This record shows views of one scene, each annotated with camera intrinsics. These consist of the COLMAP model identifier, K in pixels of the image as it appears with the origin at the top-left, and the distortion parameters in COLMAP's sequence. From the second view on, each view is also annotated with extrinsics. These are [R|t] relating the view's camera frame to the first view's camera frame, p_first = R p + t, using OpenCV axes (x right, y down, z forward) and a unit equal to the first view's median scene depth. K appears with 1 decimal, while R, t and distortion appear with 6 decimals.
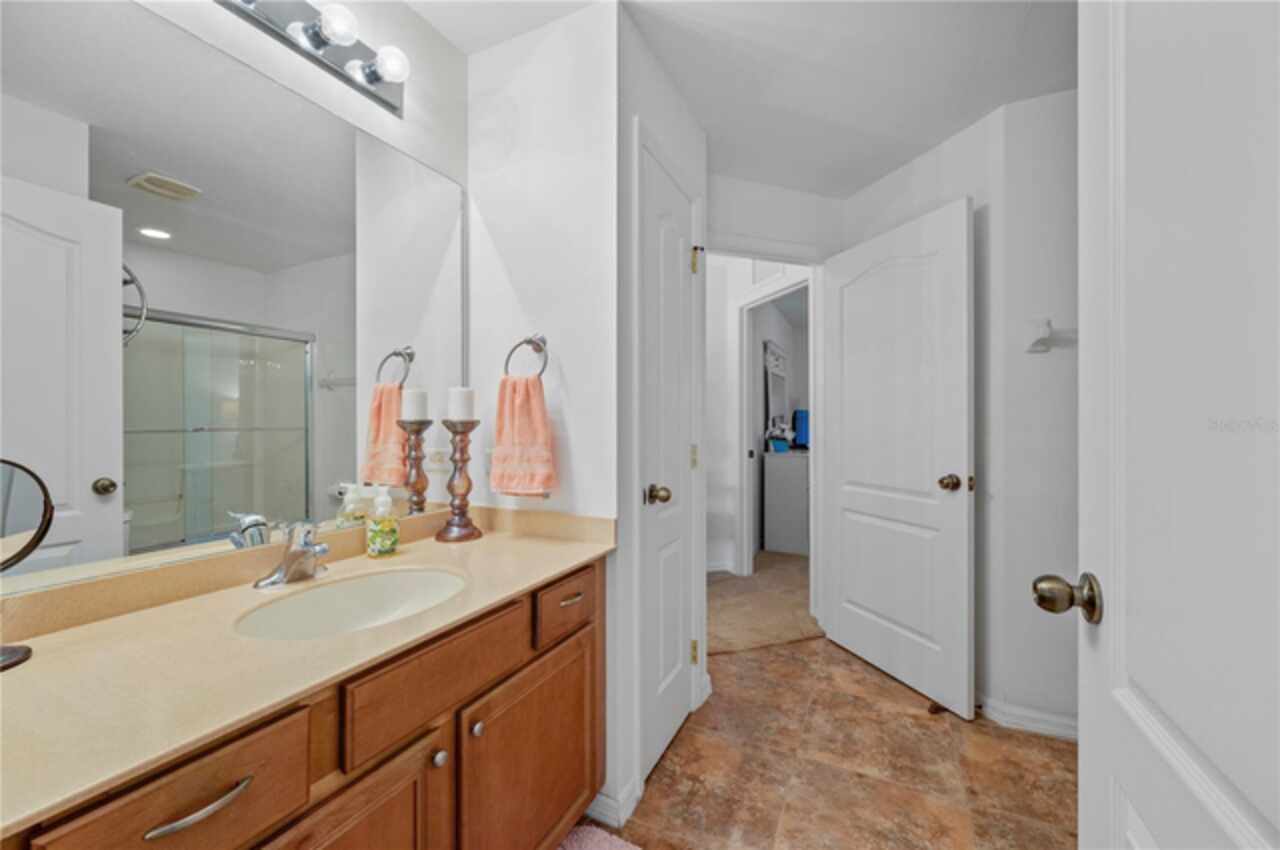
lens RADIAL K [[506.9, 0, 639.7], [0, 506.9, 421.0], [0, 0, 1]] dist [-0.000509, -0.000036]
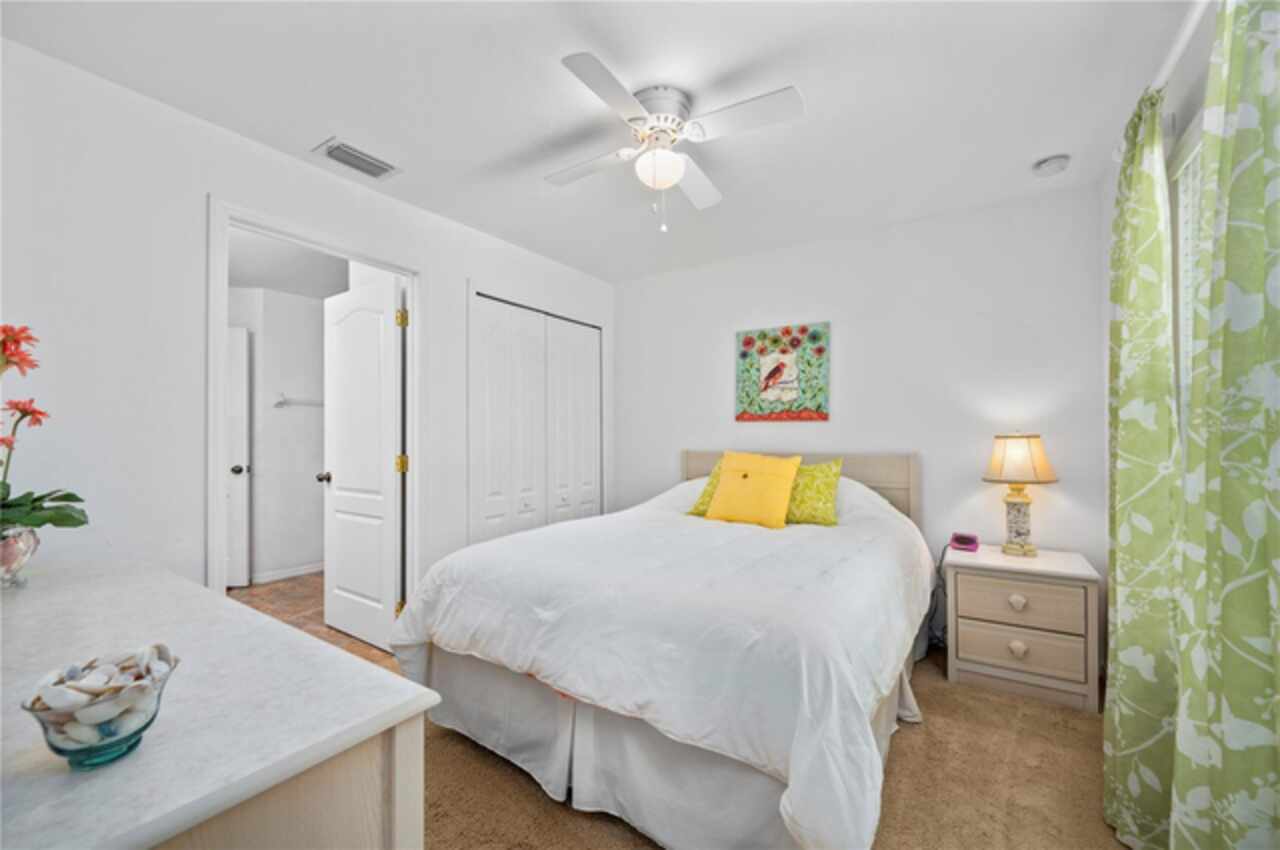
lens RADIAL K [[510.6, 0, 641.7], [0, 510.6, 424.0], [0, 0, 1]] dist [0.001525, 0.000025]
pose [[0.148047, 0.024836, 0.988668, -1.170032], [0.009782, 0.999599, -0.026576, 0.010870], [-0.988932, 0.013606, 0.147745, -0.888189]]
